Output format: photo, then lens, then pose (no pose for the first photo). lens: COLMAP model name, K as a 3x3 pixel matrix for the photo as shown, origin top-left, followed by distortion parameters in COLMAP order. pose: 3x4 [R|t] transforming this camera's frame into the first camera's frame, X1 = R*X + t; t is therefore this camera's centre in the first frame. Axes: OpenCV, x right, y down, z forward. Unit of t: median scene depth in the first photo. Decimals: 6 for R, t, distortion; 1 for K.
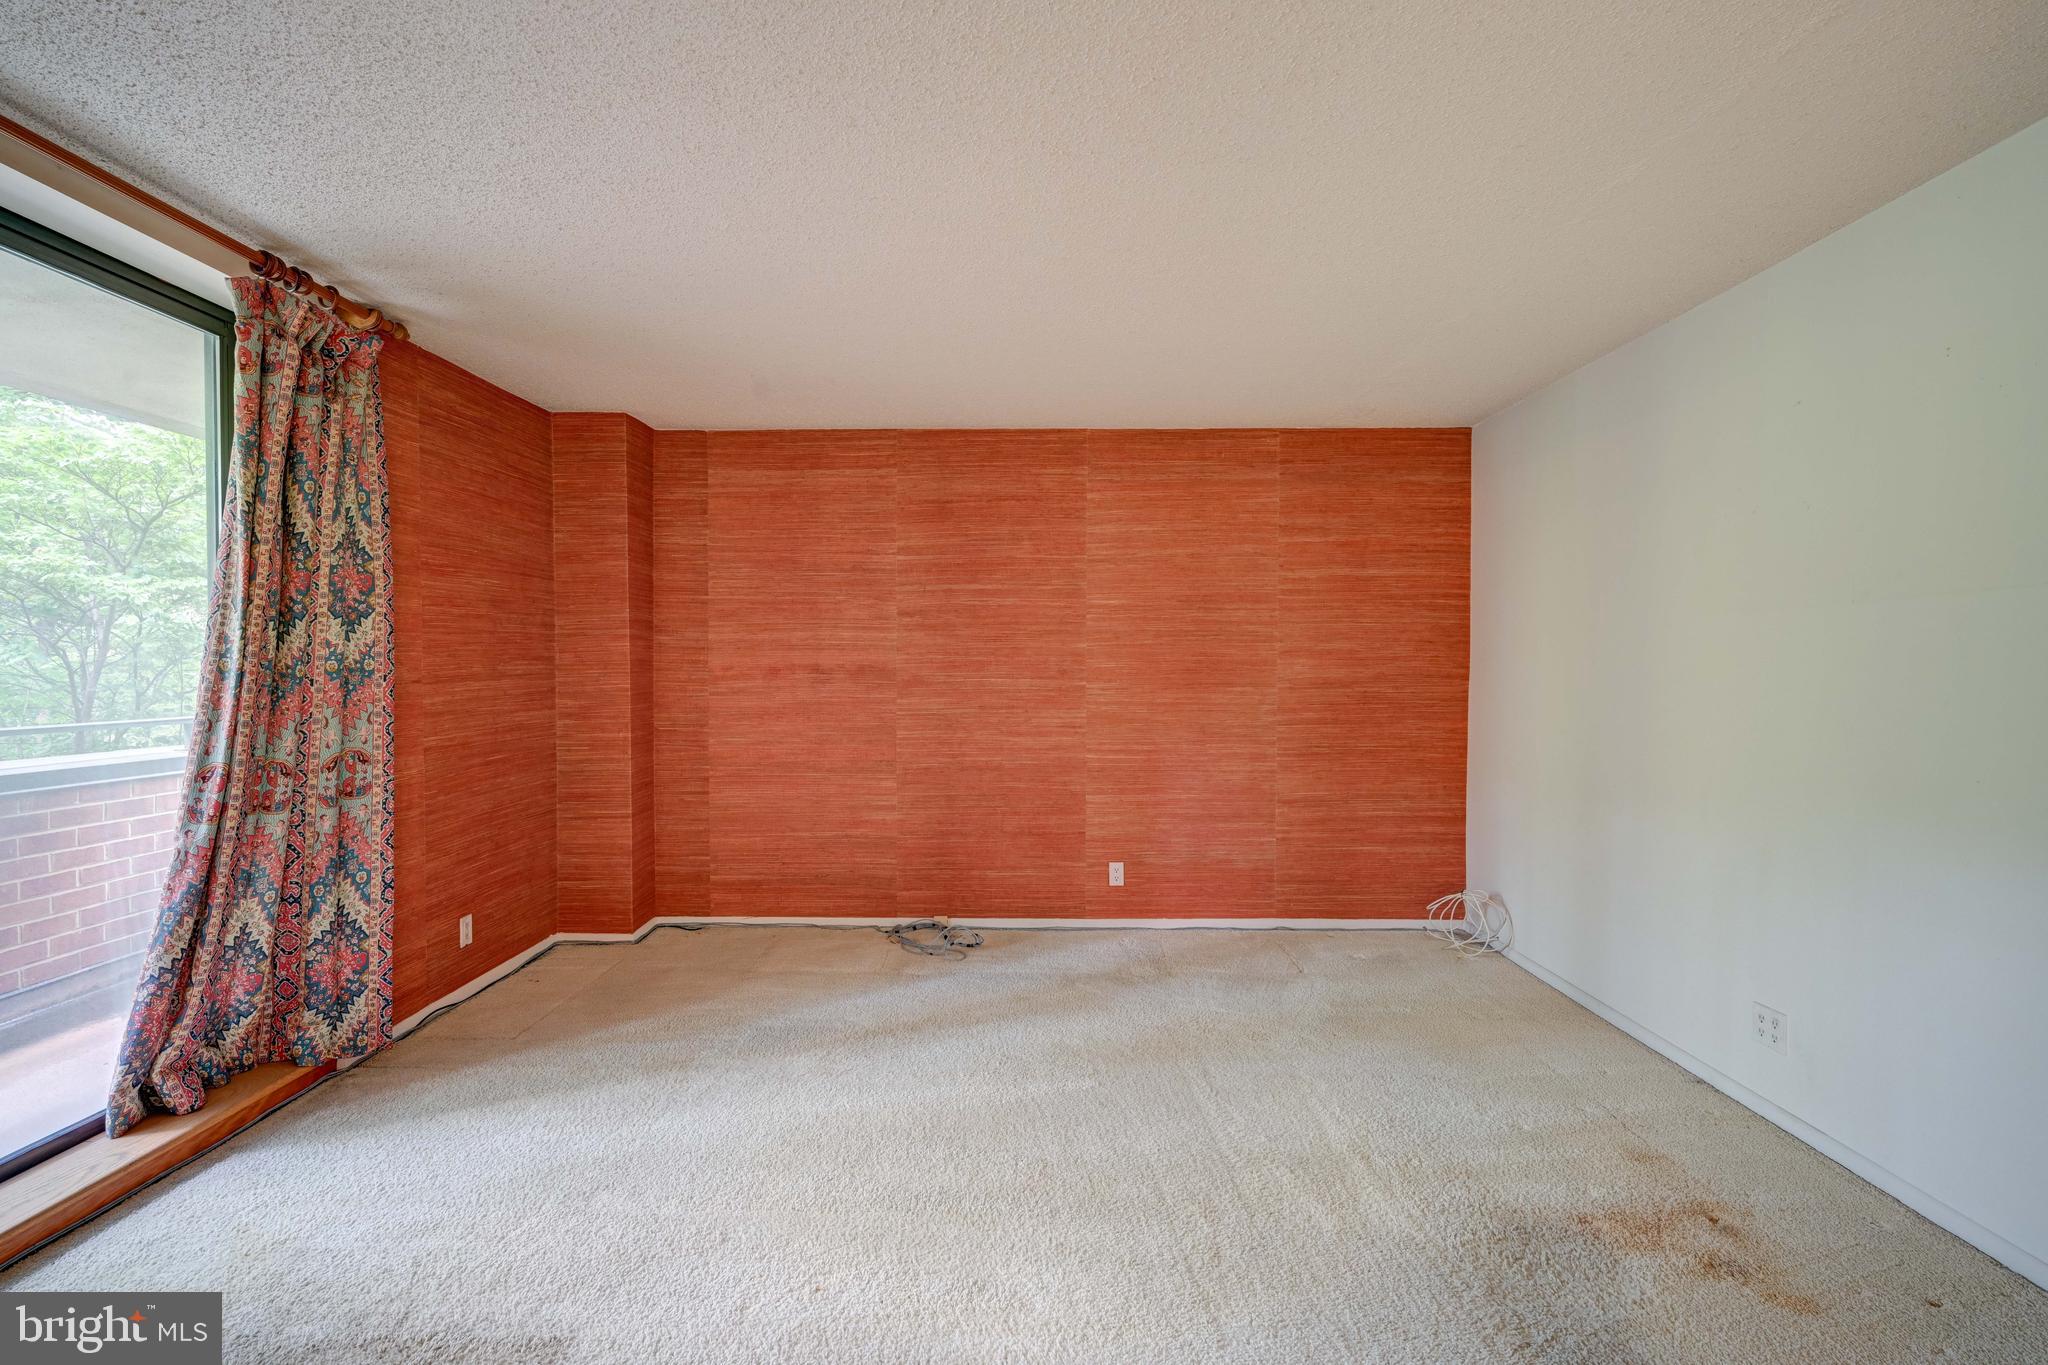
lens RADIAL K [[924.0, 0, 1010.2], [0, 924.0, 685.3], [0, 0, 1]] dist [-0.000504, -0.000325]
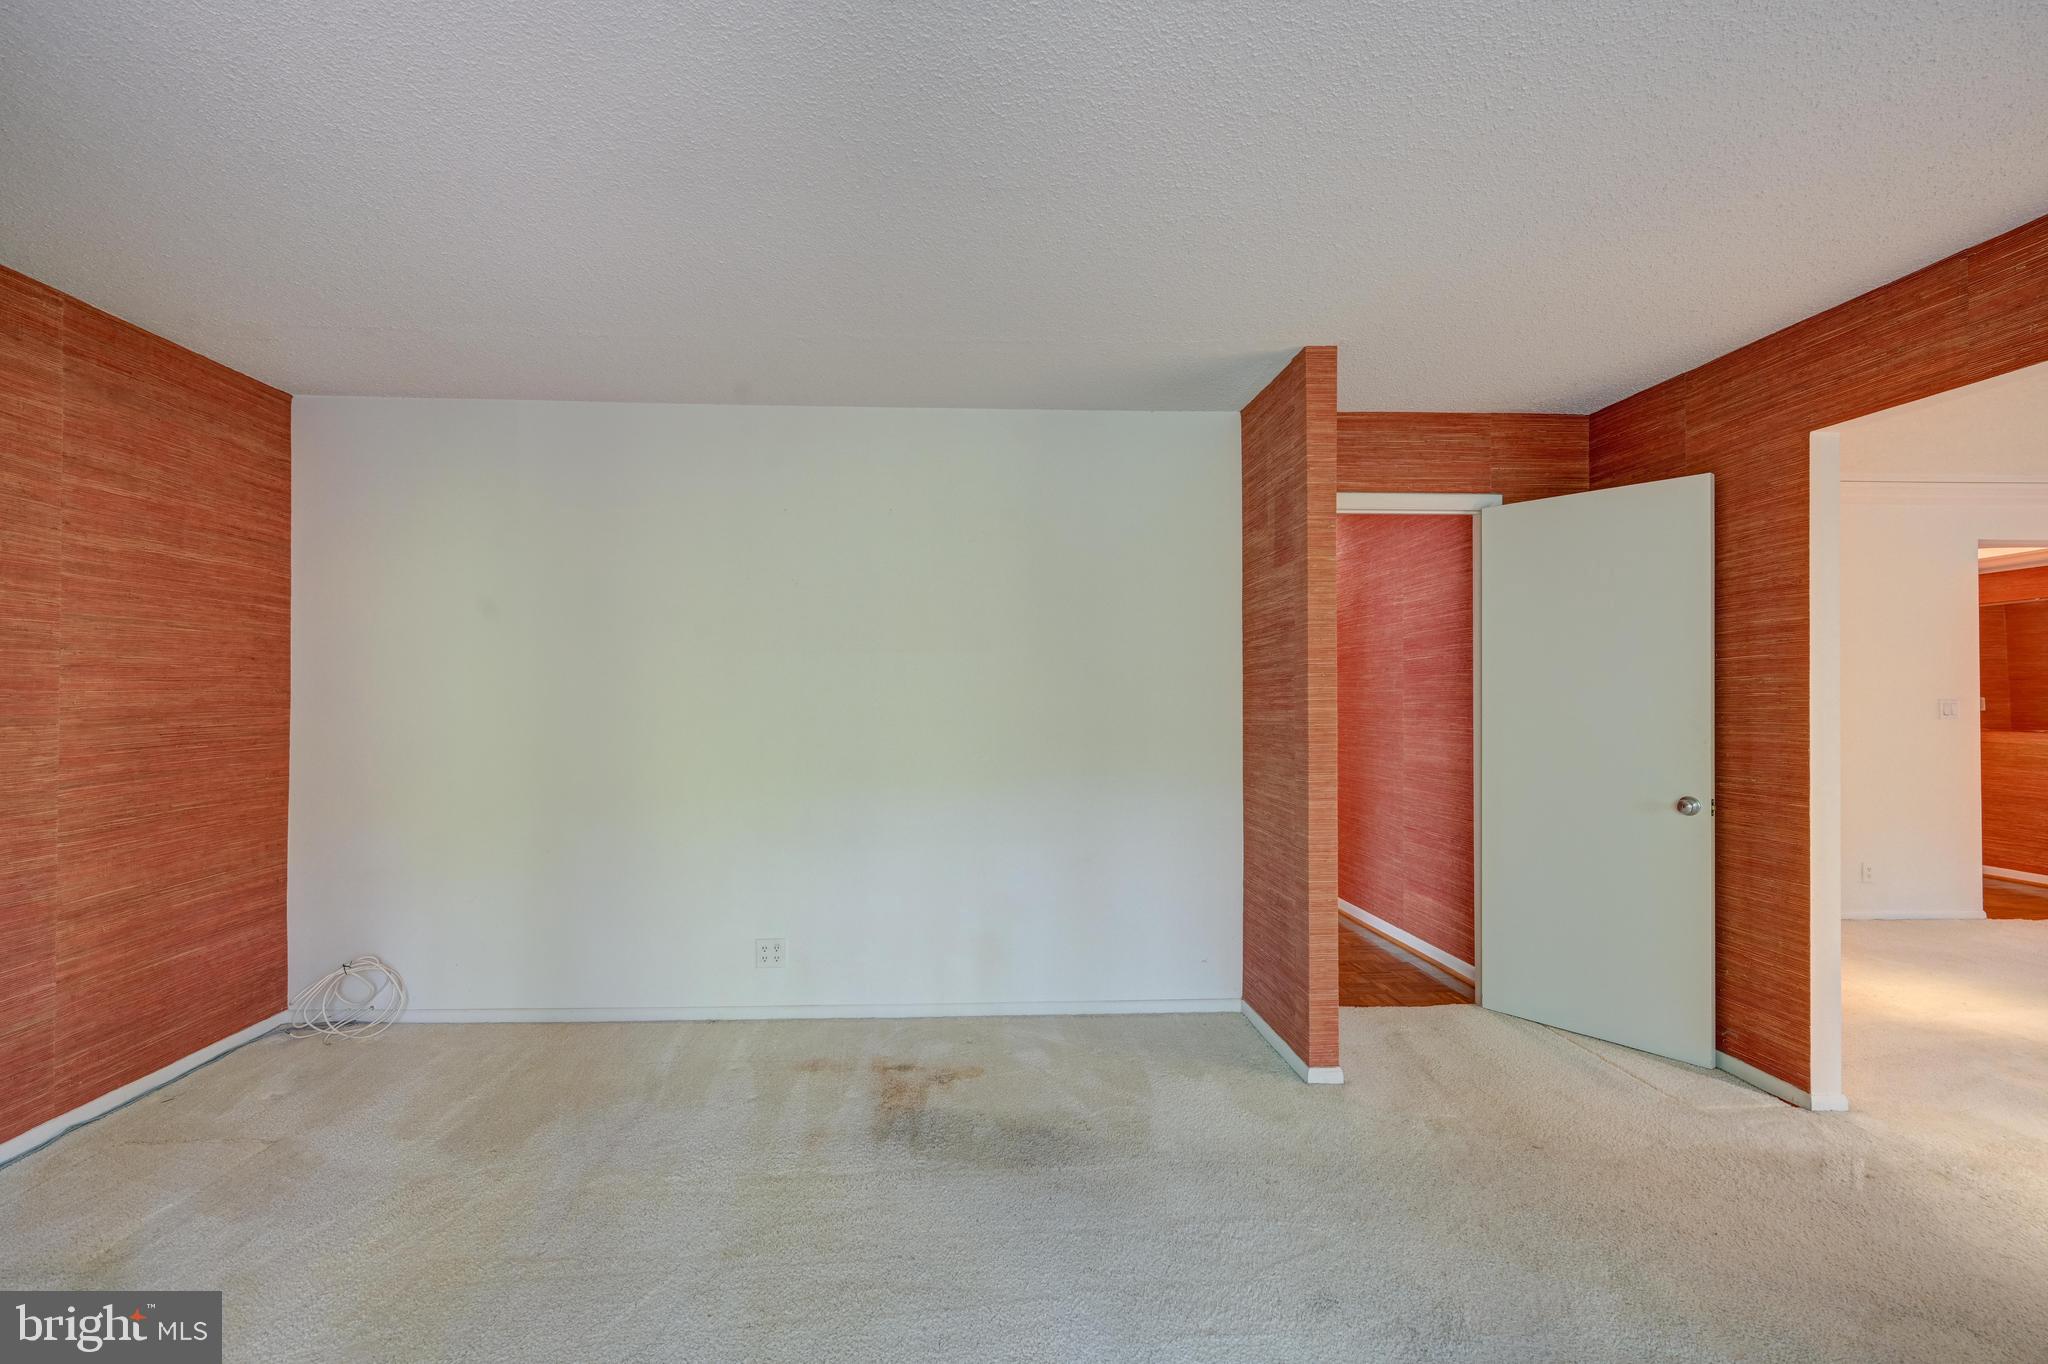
lens RADIAL K [[924.0, 0, 1010.2], [0, 924.0, 684.8], [0, 0, 1]] dist [-0.000504, -0.000325]
pose [[-0.067859, 0.009816, 0.997647, -0.347516], [0.019640, 0.999771, -0.008501, -0.006648], [-0.997502, 0.019017, -0.068036, 0.434026]]
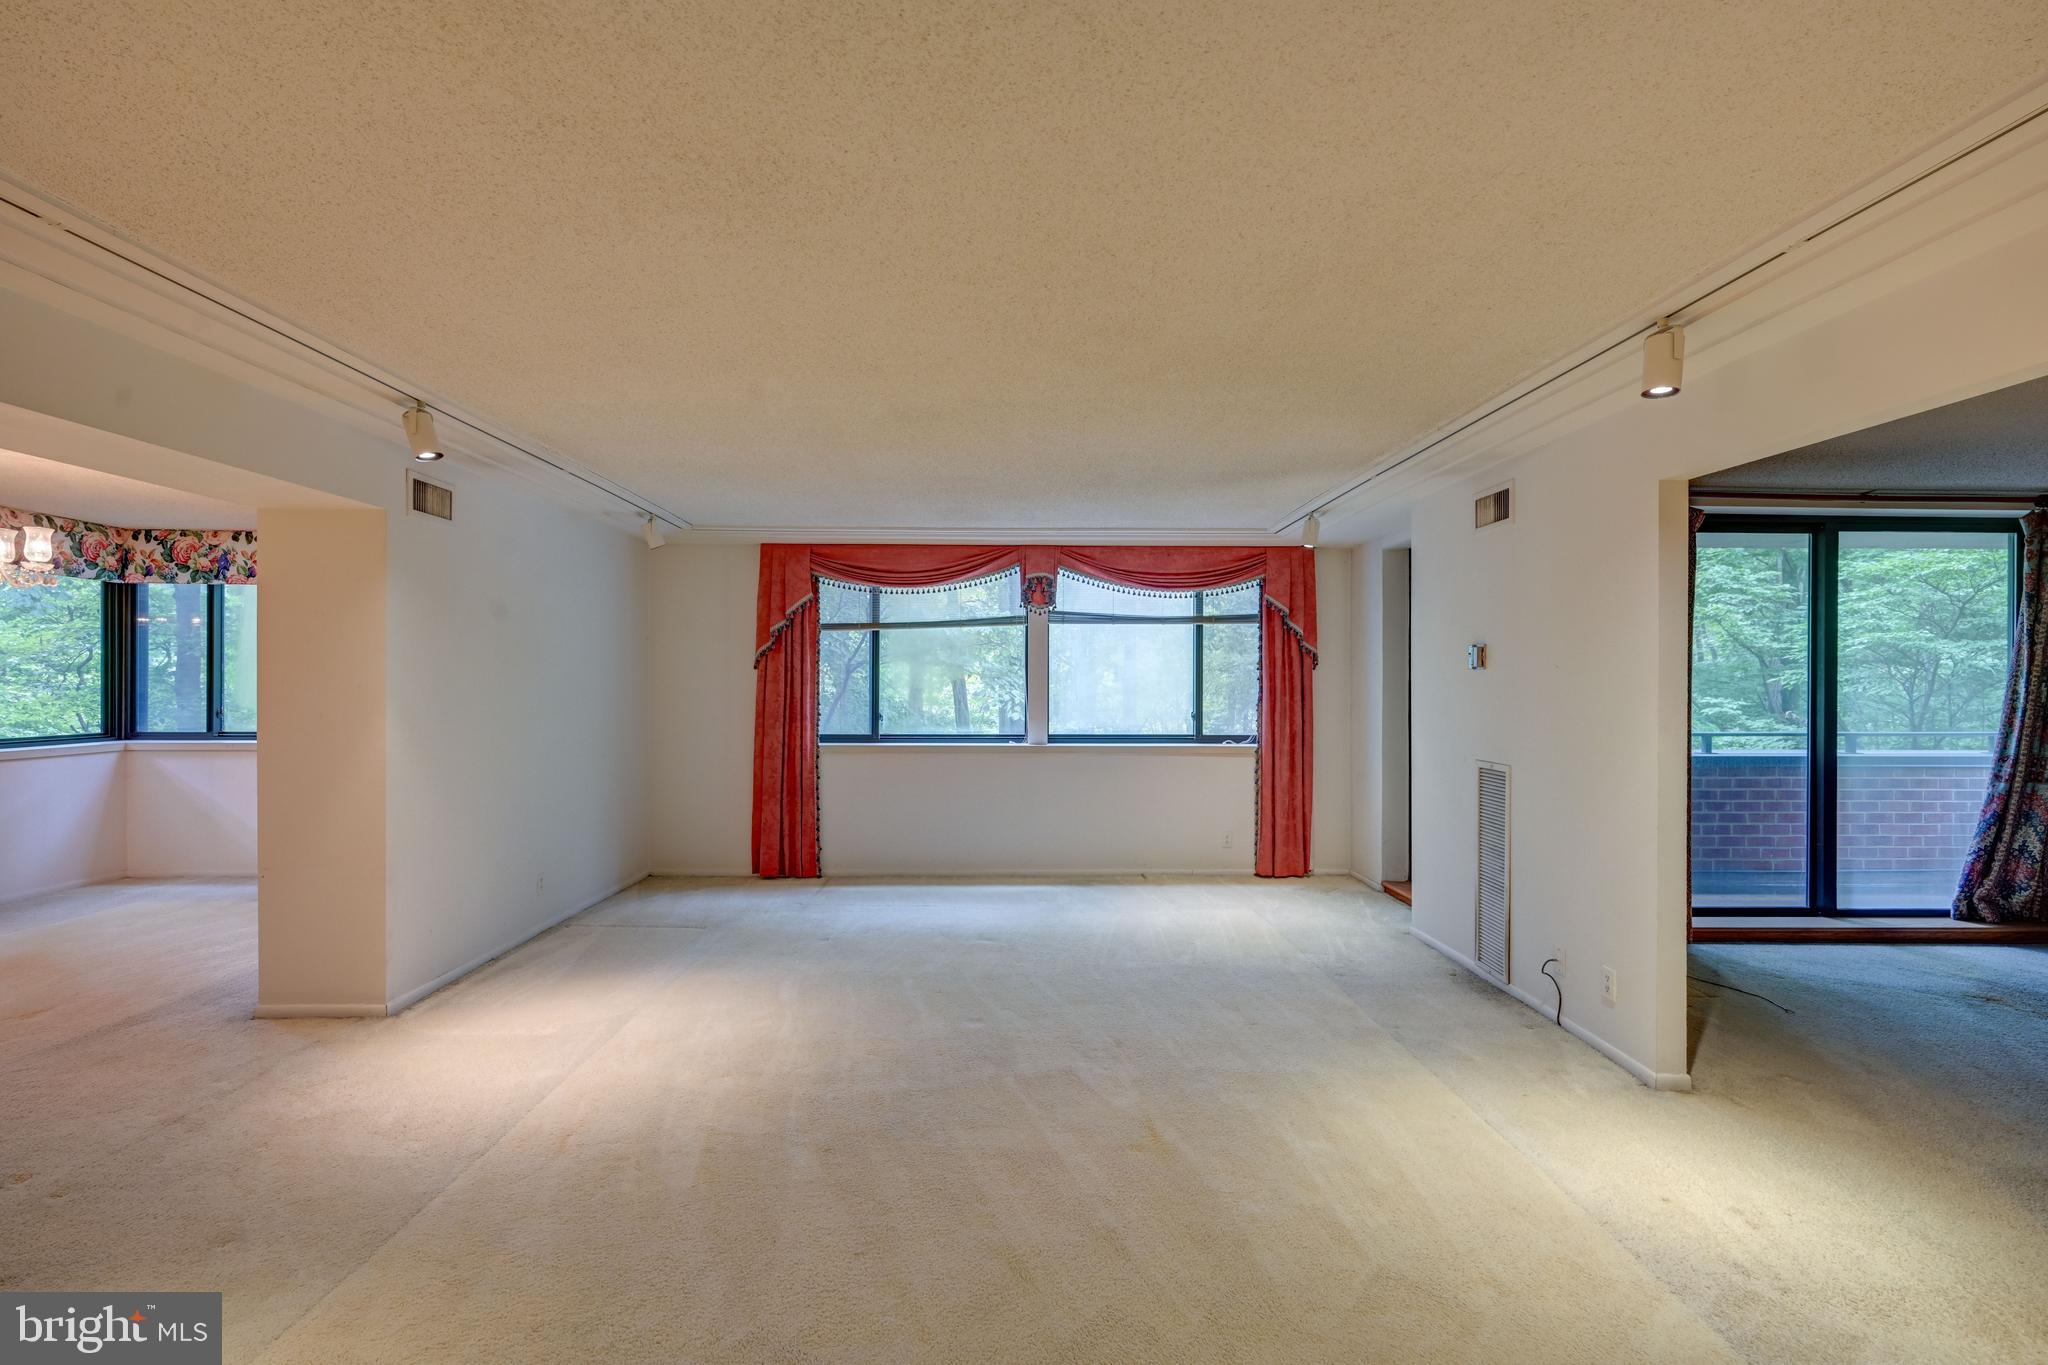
lens RADIAL K [[924.0, 0, 1010.2], [0, 924.0, 685.3], [0, 0, 1]] dist [-0.000504, -0.000325]
pose [[0.032248, 0.001464, -0.999479, 0.586907], [-0.019162, 0.999816, 0.000846, -0.013805], [0.999296, 0.019124, 0.032270, -0.676493]]
